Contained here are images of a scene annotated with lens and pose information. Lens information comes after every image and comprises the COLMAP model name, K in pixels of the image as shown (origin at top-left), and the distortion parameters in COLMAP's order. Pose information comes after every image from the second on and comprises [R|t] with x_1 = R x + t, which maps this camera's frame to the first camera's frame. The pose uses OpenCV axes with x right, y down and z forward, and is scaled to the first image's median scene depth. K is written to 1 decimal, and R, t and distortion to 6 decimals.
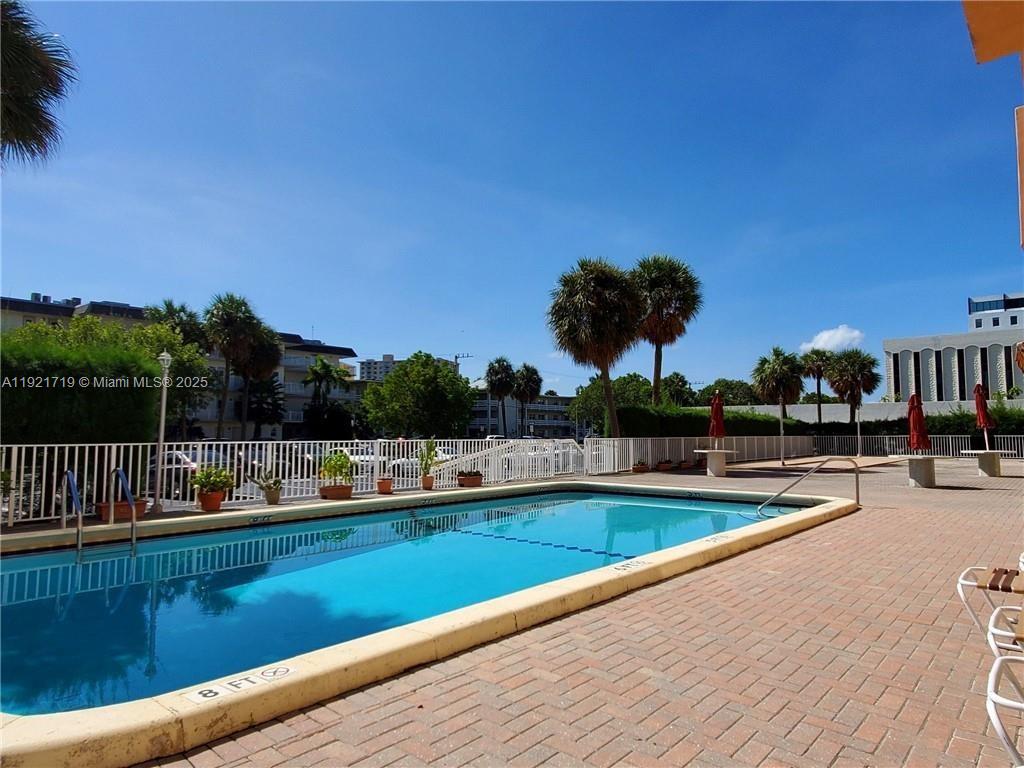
lens RADIAL K [[654.4, 0, 512.7], [0, 654.4, 381.2], [0, 0, 1]] dist [-0.001101, 0.000430]
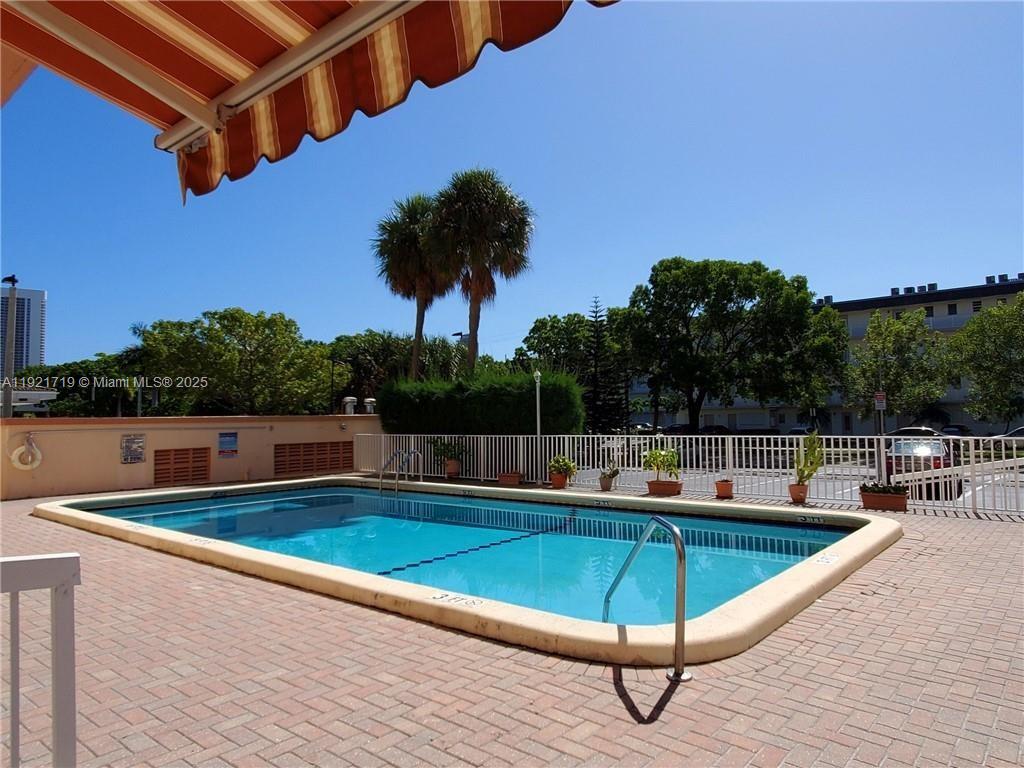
lens RADIAL K [[654.4, 0, 513.2], [0, 654.4, 389.6], [0, 0, 1]] dist [-0.001101, 0.000430]
pose [[-0.001959, -0.055946, -0.998432, 0.786046], [0.088345, 0.994520, -0.055900, 0.065282], [0.996088, -0.088316, 0.002994, 0.873738]]
